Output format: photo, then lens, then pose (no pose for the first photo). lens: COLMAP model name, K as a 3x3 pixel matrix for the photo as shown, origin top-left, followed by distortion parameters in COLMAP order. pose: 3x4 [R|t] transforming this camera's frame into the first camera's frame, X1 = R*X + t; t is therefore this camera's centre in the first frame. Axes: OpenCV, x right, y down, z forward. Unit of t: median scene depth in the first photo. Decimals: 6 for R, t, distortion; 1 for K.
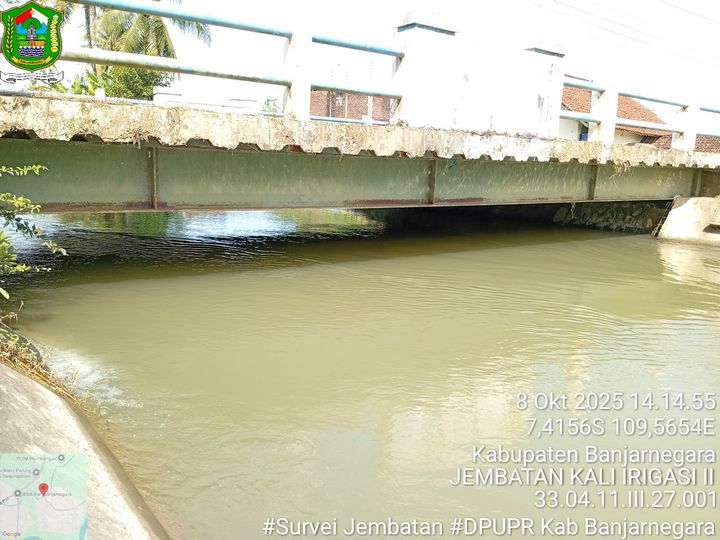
lens RADIAL K [[554.2, 0, 360.0], [0, 554.2, 270.0], [0, 0, 1]] dist [0.085635, -0.174578]
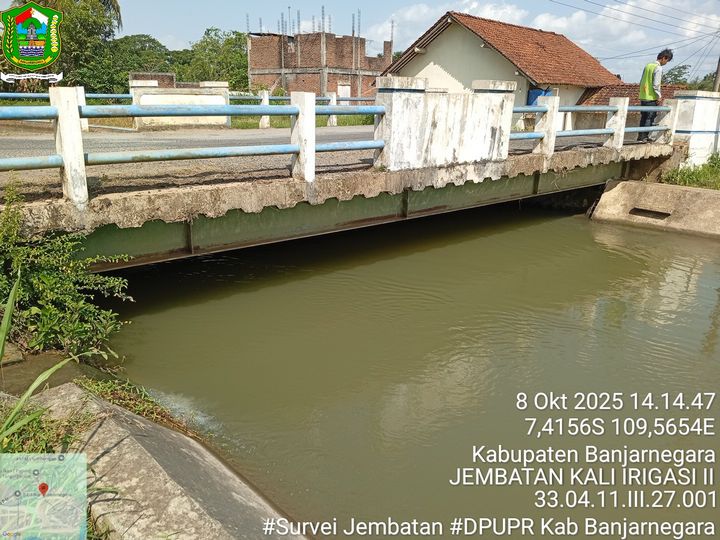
lens RADIAL K [[550.8, 0, 360.0], [0, 550.8, 270.0], [0, 0, 1]] dist [0.130870, -0.273949]
pose [[0.995947, -0.044293, 0.078276, -0.073626], [0.034946, 0.992519, 0.116983, -0.161611], [-0.082872, -0.113773, 0.990044, -0.204307]]
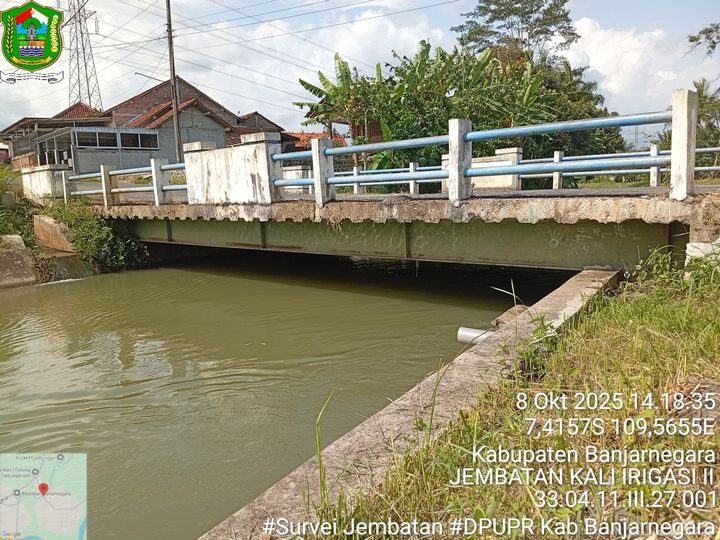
lens RADIAL K [[554.4, 0, 360.2], [0, 554.4, 240.9], [0, 0, 1]] dist [0.104679, -0.172997]
pose [[0.224429, 0.048374, -0.973289, 1.748872], [-0.141928, 0.989740, 0.016465, -0.215696], [0.964100, 0.134442, 0.228992, 0.987068]]
